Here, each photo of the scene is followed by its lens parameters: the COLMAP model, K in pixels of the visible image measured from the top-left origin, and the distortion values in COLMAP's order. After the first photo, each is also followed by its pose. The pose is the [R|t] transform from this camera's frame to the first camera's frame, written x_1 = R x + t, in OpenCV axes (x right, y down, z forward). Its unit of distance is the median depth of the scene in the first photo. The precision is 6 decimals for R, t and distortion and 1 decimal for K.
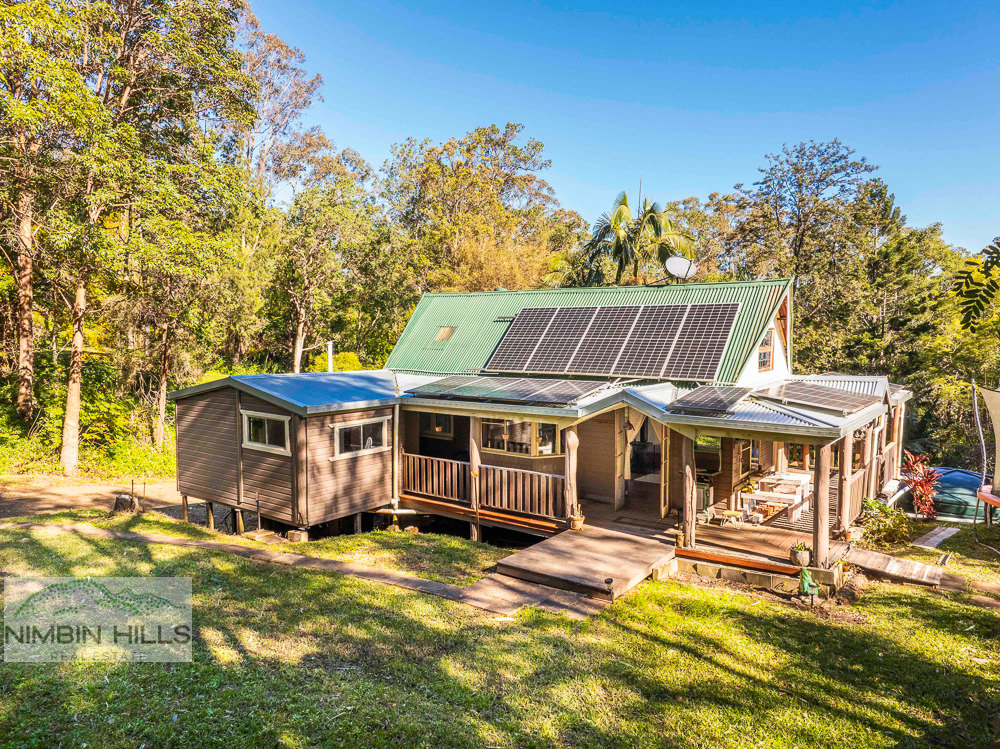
lens RADIAL K [[704.0, 0, 499.2], [0, 704.0, 372.4], [0, 0, 1]] dist [-0.056881, 0.018631]
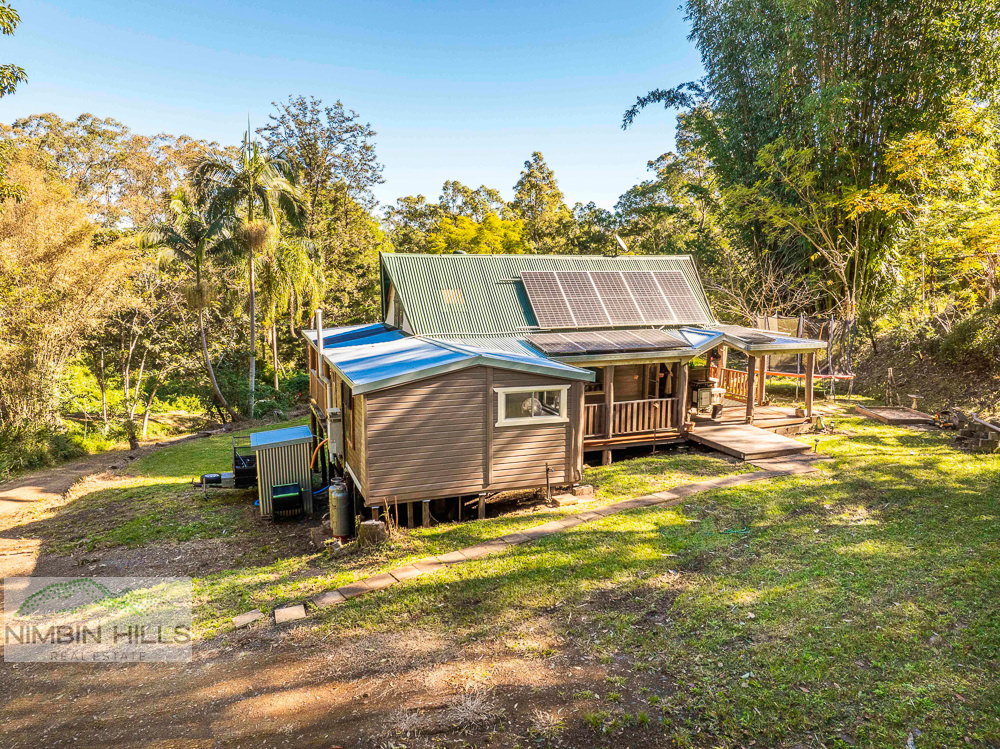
lens RADIAL K [[704.0, 0, 499.2], [0, 704.0, 372.4], [0, 0, 1]] dist [-0.056881, 0.018631]
pose [[0.551393, -0.126494, 0.824600, -1.365726], [0.045014, 0.991509, 0.121998, -0.100787], [-0.833030, -0.030151, 0.552405, 0.548329]]
